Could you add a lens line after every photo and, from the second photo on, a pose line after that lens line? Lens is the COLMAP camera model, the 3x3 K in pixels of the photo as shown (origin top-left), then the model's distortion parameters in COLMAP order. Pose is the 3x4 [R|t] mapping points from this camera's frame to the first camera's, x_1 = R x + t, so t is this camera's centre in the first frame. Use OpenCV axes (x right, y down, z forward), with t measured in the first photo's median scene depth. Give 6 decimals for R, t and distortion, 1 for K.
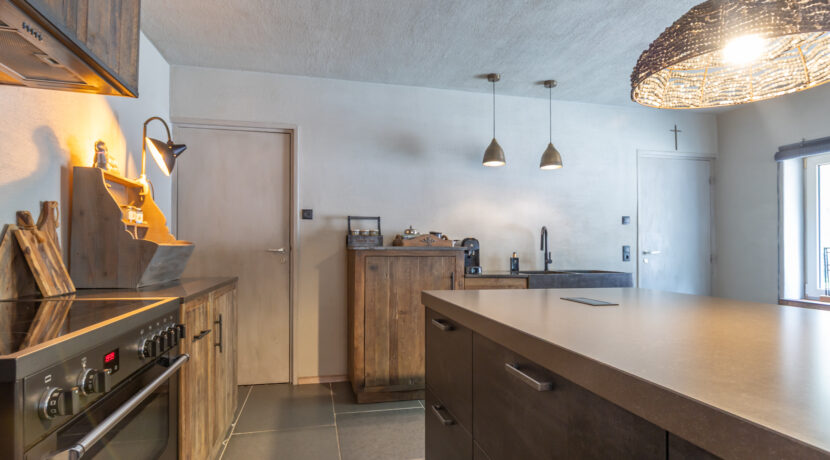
lens RADIAL K [[435.2, 0, 414.0], [0, 435.2, 232.1], [0, 0, 1]] dist [0.004386, 0.000467]
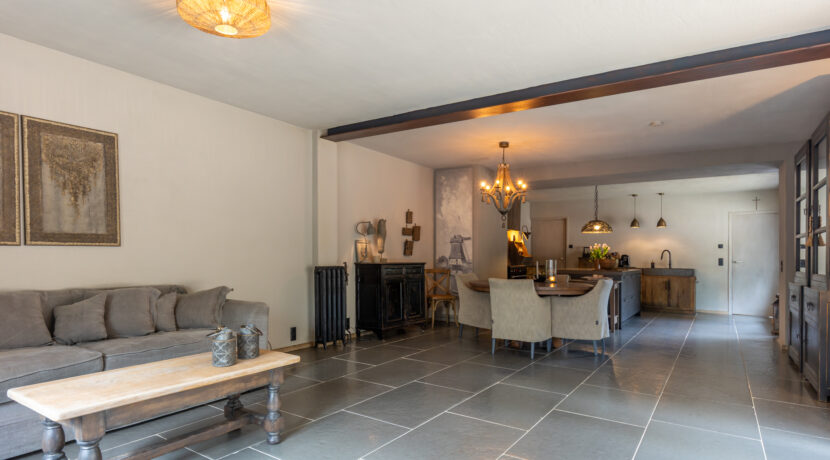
lens RADIAL K [[451.2, 0, 416.4], [0, 451.2, 251.8], [0, 0, 1]] dist [-0.001882, -0.000869]
pose [[0.683234, -0.000789, -0.730199, 1.286692], [0.015865, 0.999779, 0.013765, -0.064478], [0.730027, -0.020989, 0.683096, -1.881946]]
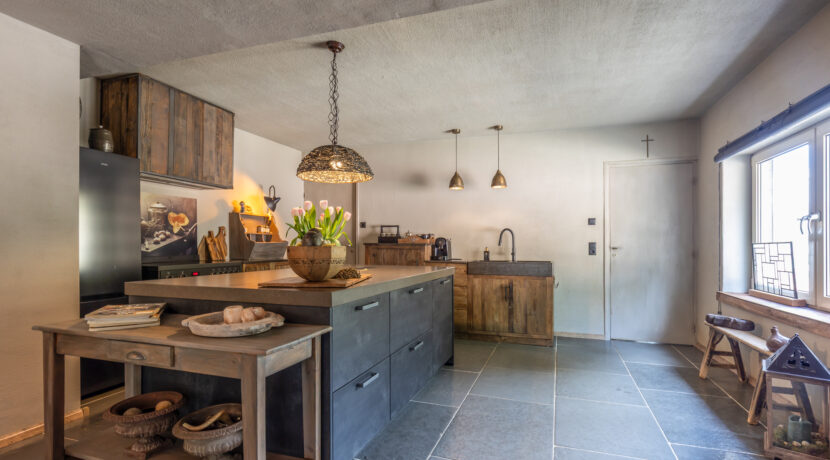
lens RADIAL K [[390.1, 0, 422.4], [0, 390.1, 237.6], [0, 0, 1]] dist [-0.003361, -0.000564]
pose [[0.846501, -0.008592, -0.532318, 0.797029], [0.018221, 0.999752, 0.012839, -0.005339], [0.532075, -0.020568, 0.846447, -0.211180]]
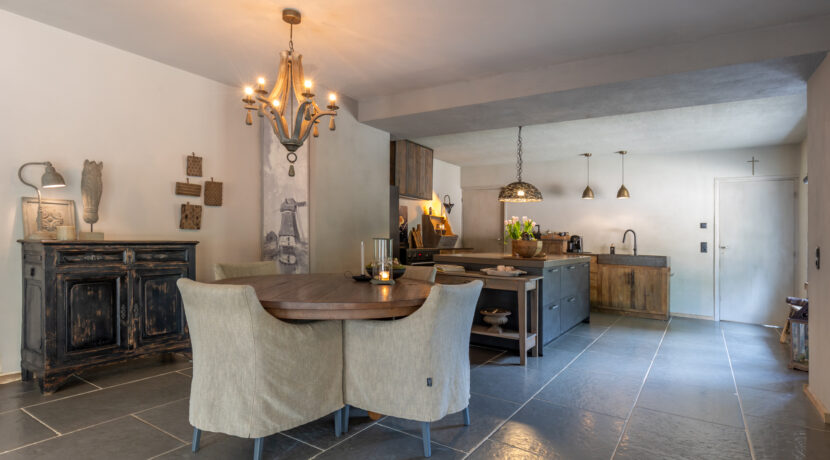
lens RADIAL K [[435.2, 0, 422.0], [0, 435.2, 214.4], [0, 0, 1]] dist [0.004386, 0.000467]
pose [[0.698256, -0.017731, -0.715629, 1.068496], [-0.000343, 0.999685, -0.025104, -0.032217], [0.715848, 0.017775, 0.698029, -0.926270]]
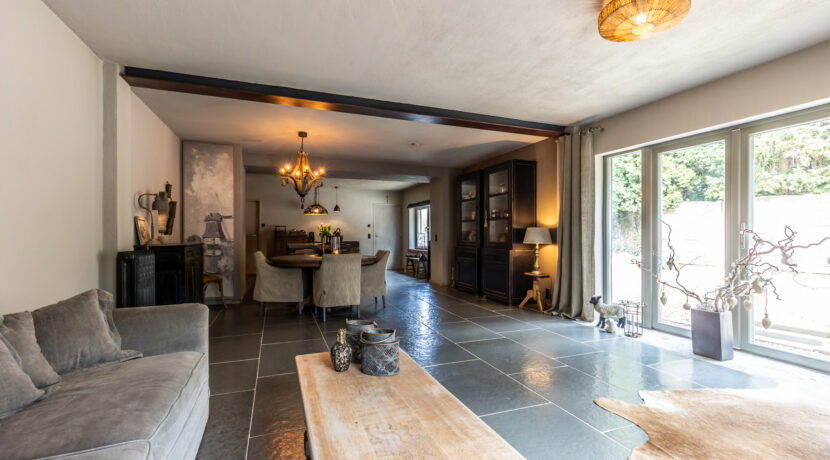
lens RADIAL K [[374.5, 0, 420.7], [0, 374.5, 229.6], [0, 0, 1]] dist [-0.001861, 0.000652]
pose [[0.989881, -0.002941, 0.141868, 0.563657], [-0.000434, 0.999718, 0.023756, -0.076670], [-0.141898, -0.023577, 0.989600, -2.092697]]
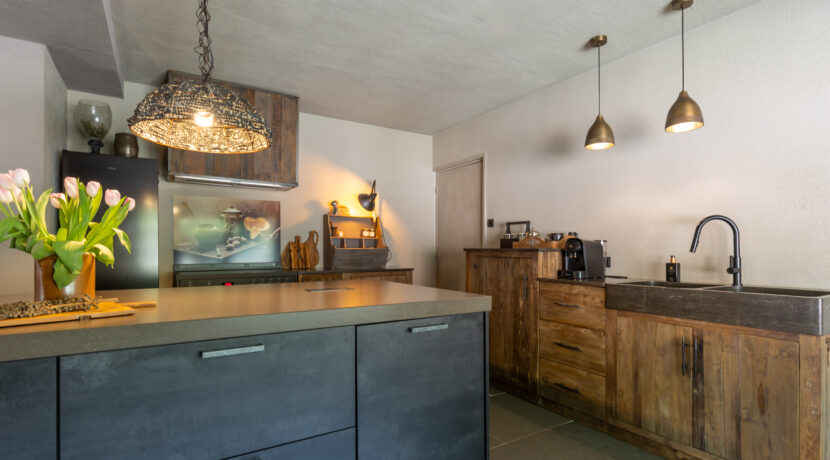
lens RADIAL K [[406.7, 0, 423.6], [0, 406.7, 248.1], [0, 0, 1]] dist [0.000309, 0.000492]
pose [[0.331026, -0.007183, -0.943594, 0.786982], [0.035223, 0.999368, 0.004749, 0.018835], [0.942964, -0.034808, 0.331070, 0.428494]]
